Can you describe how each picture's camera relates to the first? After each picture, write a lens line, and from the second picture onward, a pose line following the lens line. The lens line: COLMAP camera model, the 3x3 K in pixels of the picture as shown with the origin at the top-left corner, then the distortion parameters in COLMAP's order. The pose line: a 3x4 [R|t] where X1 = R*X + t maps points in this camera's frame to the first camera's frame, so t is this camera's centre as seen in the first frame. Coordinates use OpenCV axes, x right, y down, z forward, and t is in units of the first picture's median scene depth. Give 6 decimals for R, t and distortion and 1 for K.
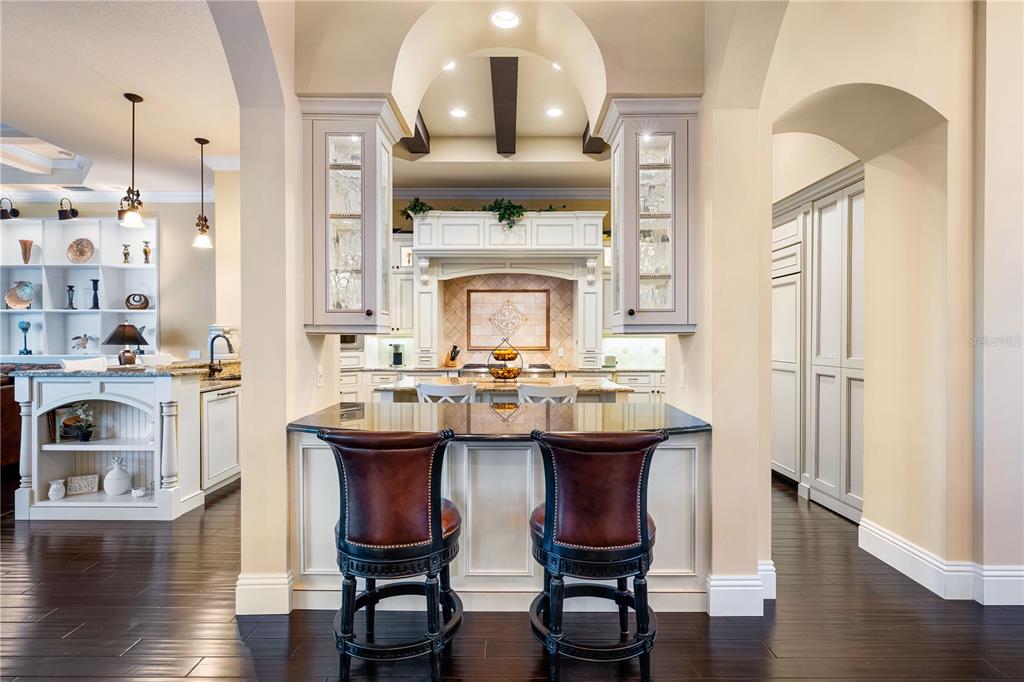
lens RADIAL K [[519.9, 0, 512.0], [0, 519.9, 341.0], [0, 0, 1]] dist [0.000639, -0.000145]
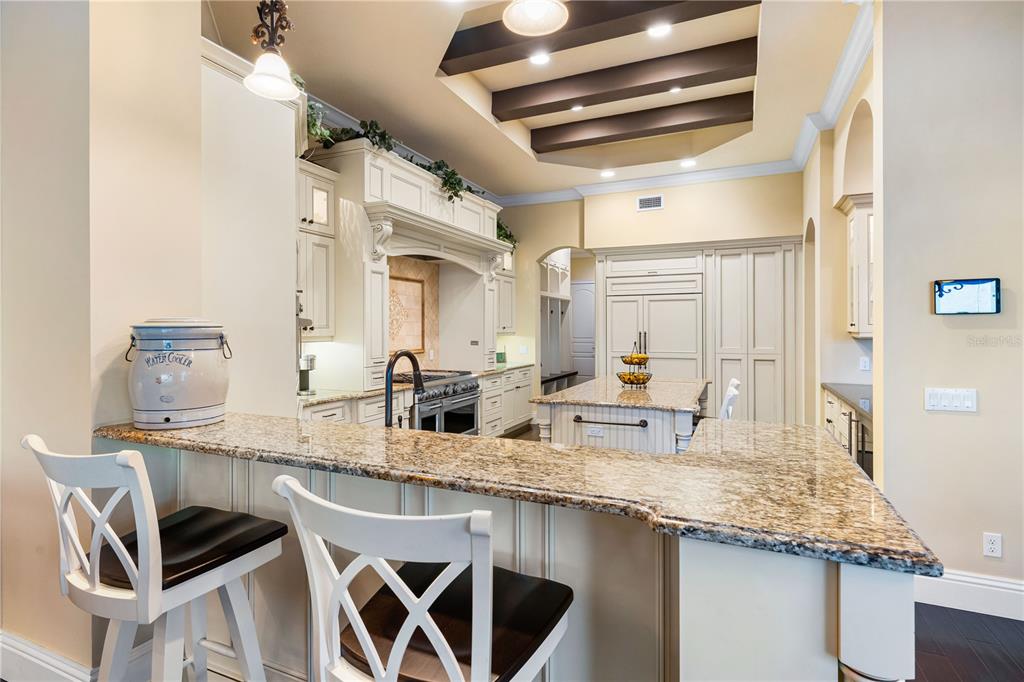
lens RADIAL K [[511.0, 0, 510.5], [0, 511.0, 329.1], [0, 0, 1]] dist [0.001540, -0.000152]
pose [[0.402960, -0.003679, 0.915210, -0.679211], [0.010220, 0.999948, -0.000480, -0.020652], [-0.915160, 0.009546, 0.402977, 0.593462]]
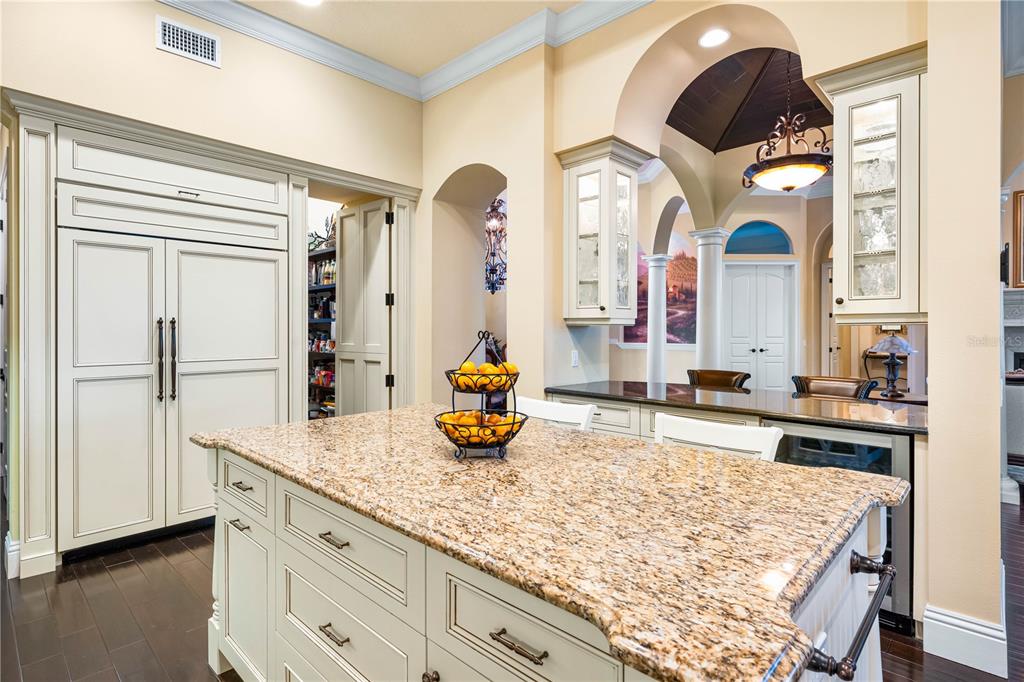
lens RADIAL K [[511.0, 0, 510.5], [0, 511.0, 329.1], [0, 0, 1]] dist [0.001540, -0.000152]
pose [[-0.717393, -0.005505, 0.696647, -0.190472], [0.001626, 0.999953, 0.009576, -0.007640], [-0.696667, 0.008002, -0.717350, 0.877492]]
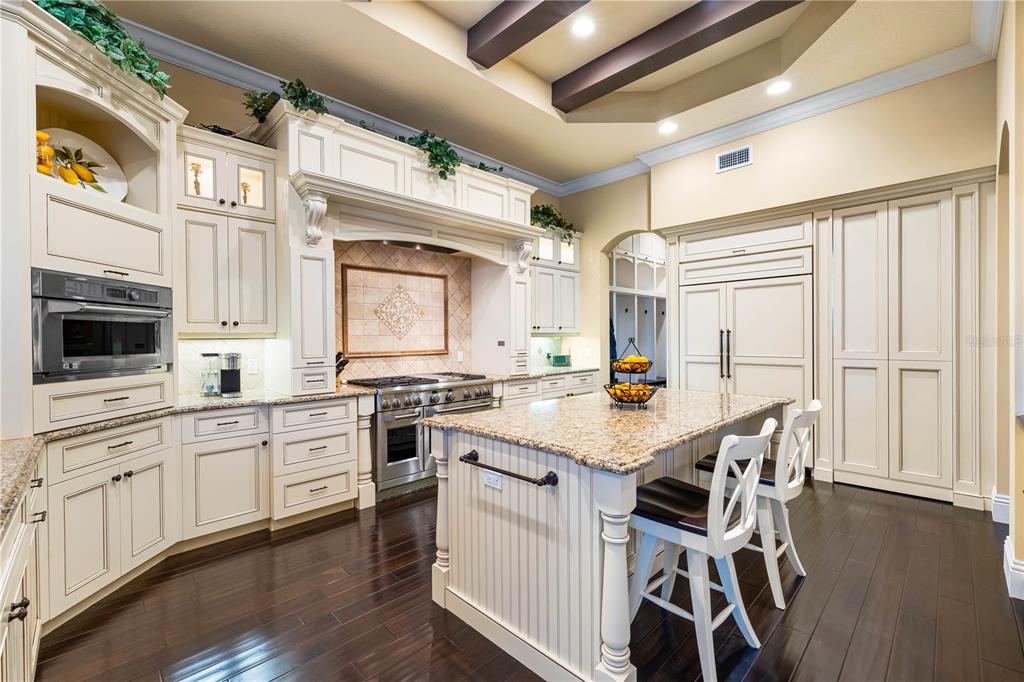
lens RADIAL K [[433.5, 0, 512.0], [0, 433.5, 341.0], [0, 0, 1]] dist [-0.000082, -0.000174]
pose [[0.708888, -0.013914, 0.705184, -0.343175], [0.014909, 0.999878, 0.004741, -0.003820], [-0.705164, 0.007152, 0.709009, 0.521726]]
